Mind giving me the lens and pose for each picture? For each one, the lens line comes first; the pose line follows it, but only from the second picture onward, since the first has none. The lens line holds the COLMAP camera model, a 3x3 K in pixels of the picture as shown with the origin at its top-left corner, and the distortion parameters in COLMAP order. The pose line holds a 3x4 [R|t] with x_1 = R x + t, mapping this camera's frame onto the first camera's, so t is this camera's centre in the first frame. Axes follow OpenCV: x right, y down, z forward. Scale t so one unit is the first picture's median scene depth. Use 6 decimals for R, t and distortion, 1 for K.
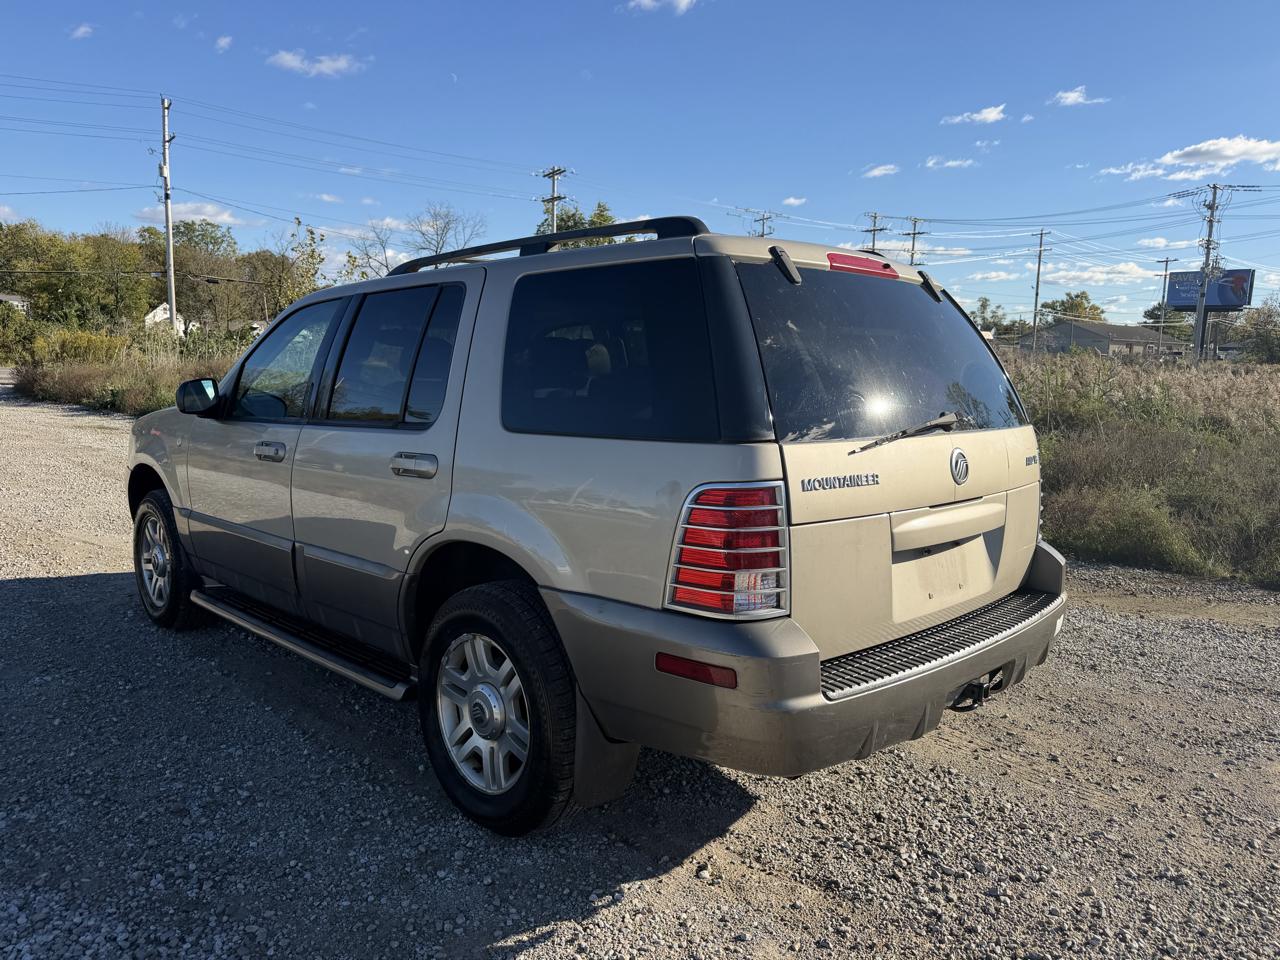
lens RADIAL K [[904.0, 0, 640.7], [0, 904.0, 493.5], [0, 0, 1]] dist [0.003044, -0.010714]
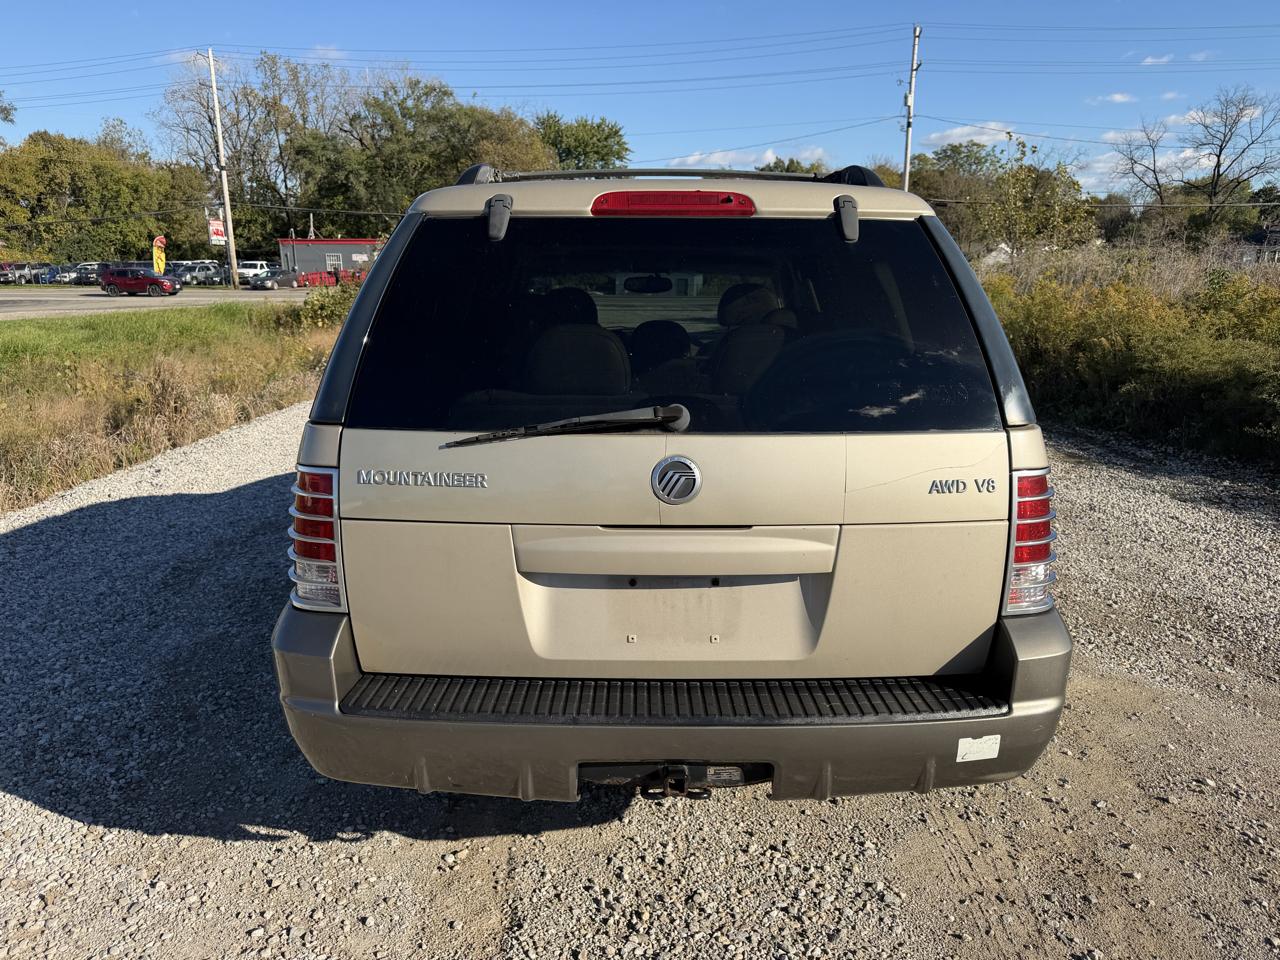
lens RADIAL K [[904.0, 0, 640.7], [0, 904.0, 493.5], [0, 0, 1]] dist [0.003044, -0.010714]
pose [[0.709072, 0.143463, -0.690388, 0.762030], [-0.083660, 0.989285, 0.119650, -0.094550], [0.700156, -0.027083, 0.713476, 0.415426]]
